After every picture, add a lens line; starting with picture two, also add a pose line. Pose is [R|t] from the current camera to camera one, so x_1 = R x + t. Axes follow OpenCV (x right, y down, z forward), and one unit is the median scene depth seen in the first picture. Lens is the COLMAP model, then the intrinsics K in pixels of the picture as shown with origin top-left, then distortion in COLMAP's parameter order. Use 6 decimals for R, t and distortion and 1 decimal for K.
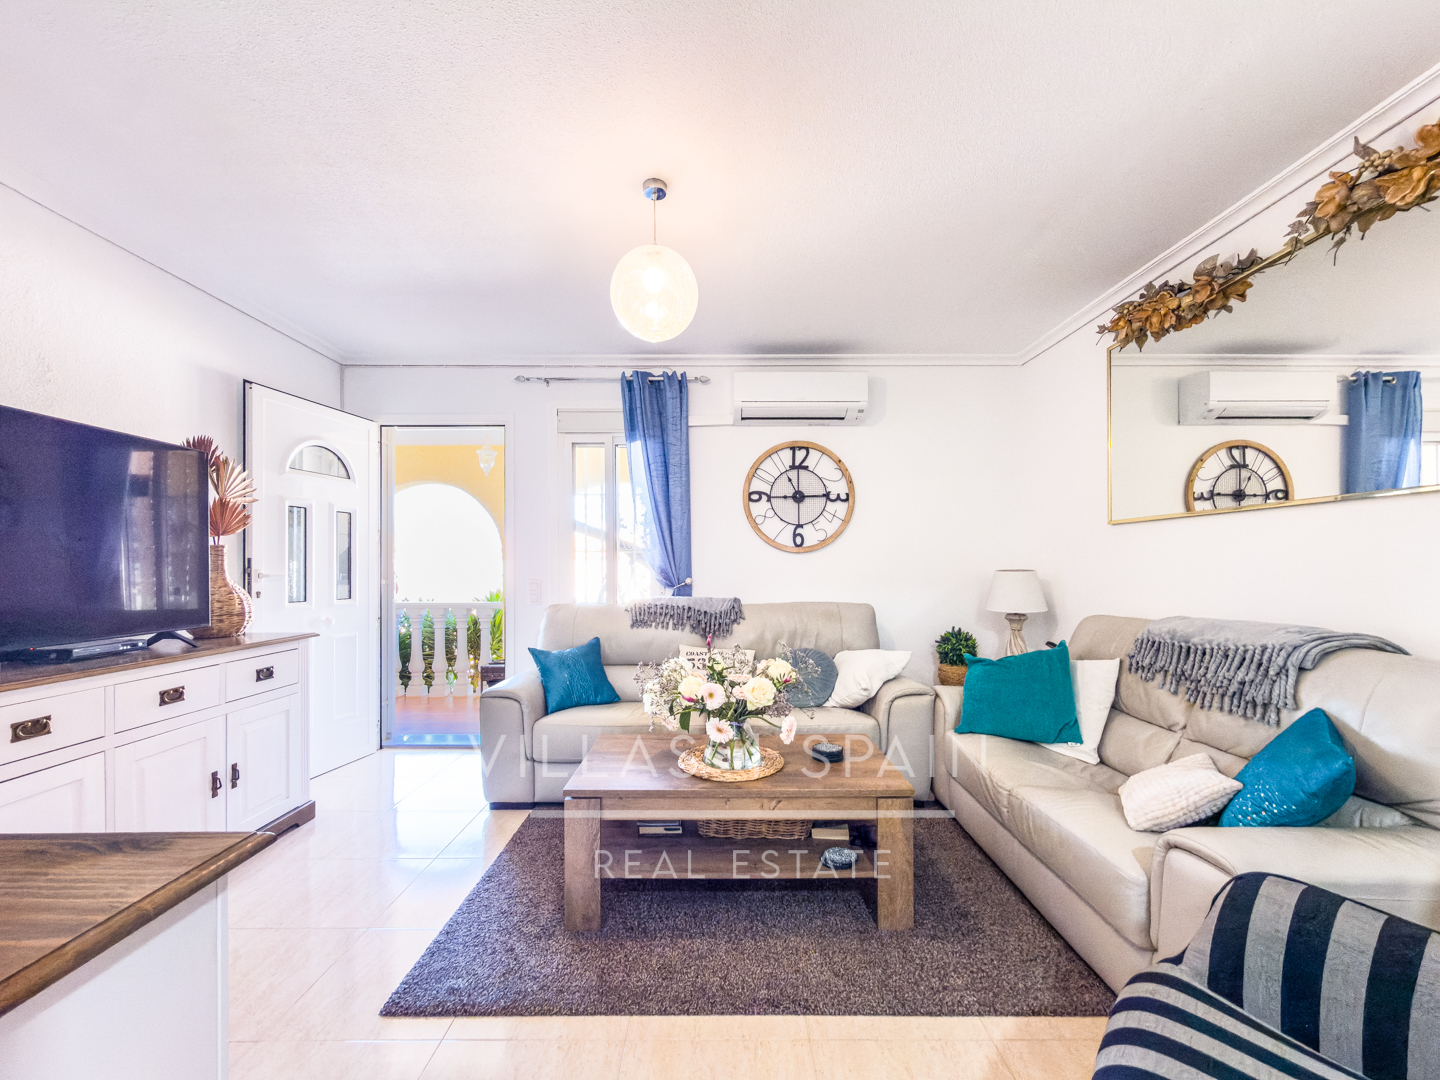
lens RADIAL K [[584.3, 0, 720.8], [0, 584.3, 563.8], [0, 0, 1]] dist [0.001355, 0.000023]
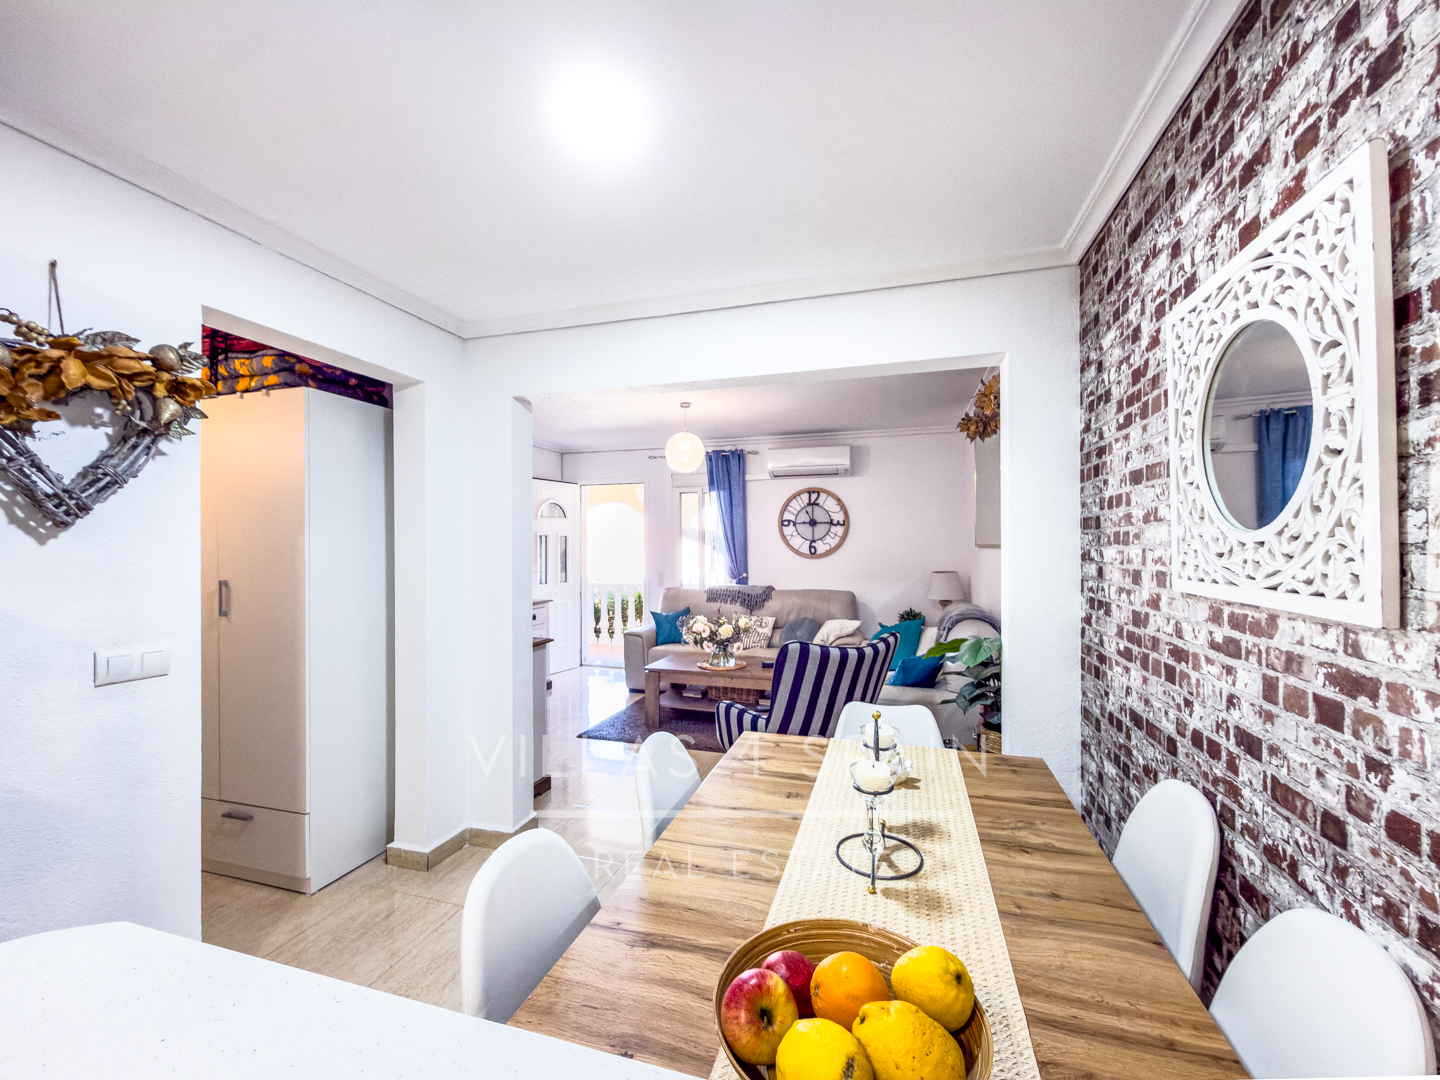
lens RADIAL K [[590.6, 0, 718.2], [0, 590.6, 534.4], [0, 0, 1]] dist [0.000254, 0.000016]
pose [[0.952927, -0.005581, -0.303149, 0.377959], [0.002351, 0.999937, -0.011017, -0.066828], [0.303191, 0.009786, 0.952880, -0.613289]]
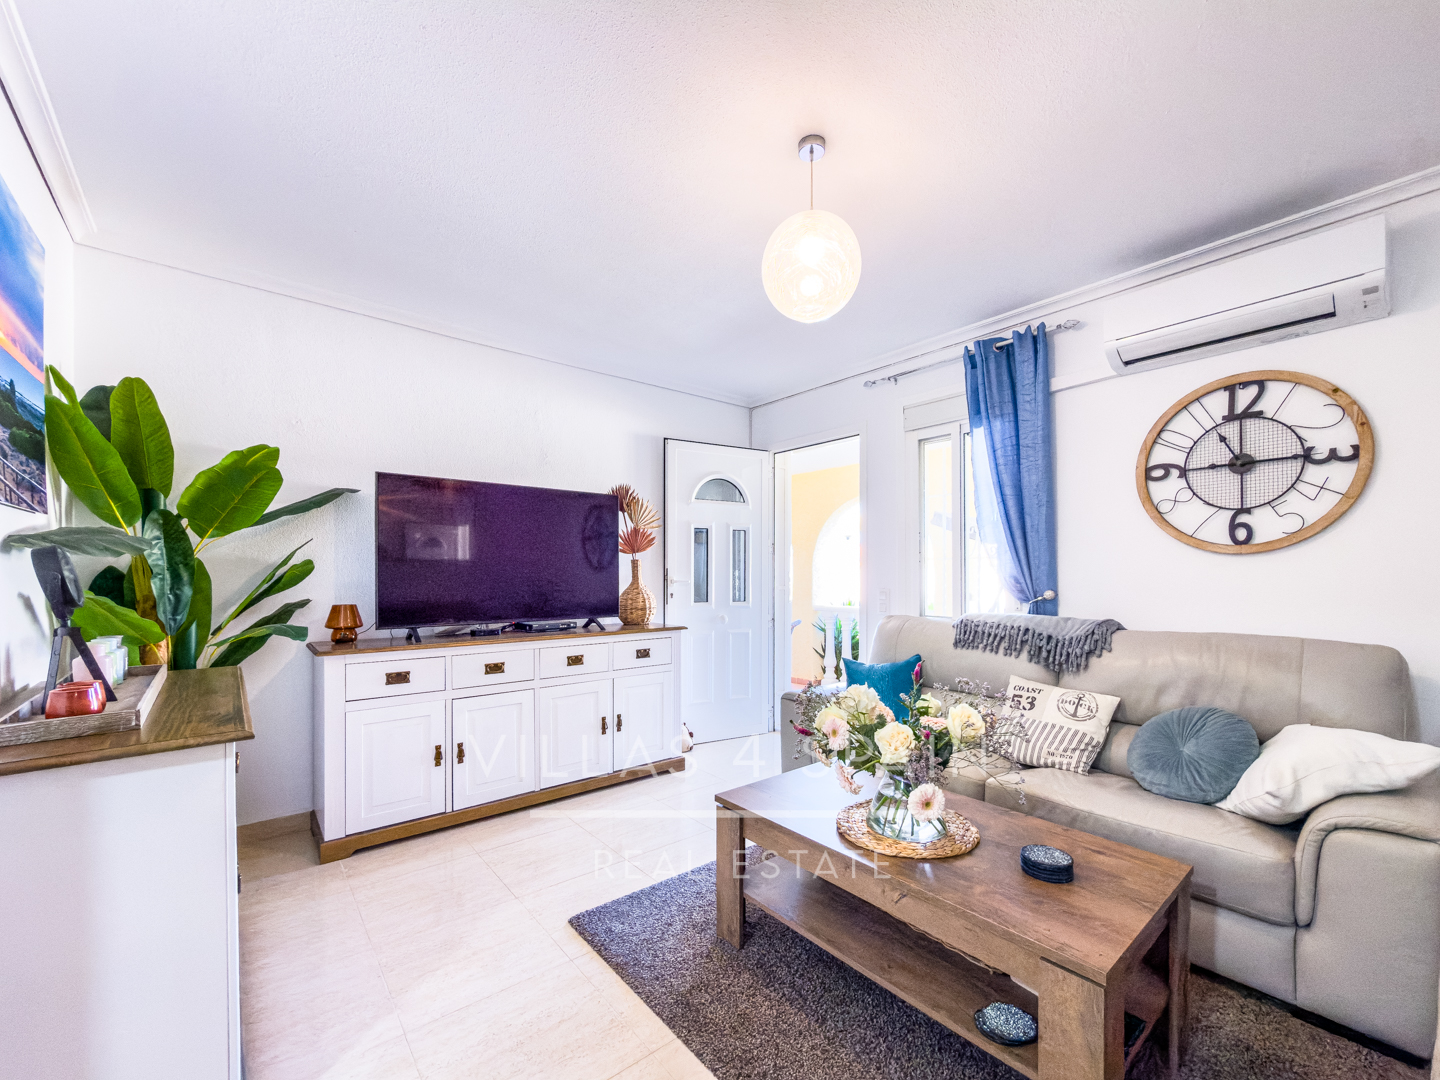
lens RADIAL K [[593.3, 0, 728.5], [0, 593.3, 574.5], [0, 0, 1]] dist [0.000689, 0.000163]
pose [[0.639756, 0.002257, -0.768575, 0.271655], [0.001992, 0.999987, 0.004595, -0.001259], [0.768575, -0.004471, 0.639744, 0.179539]]
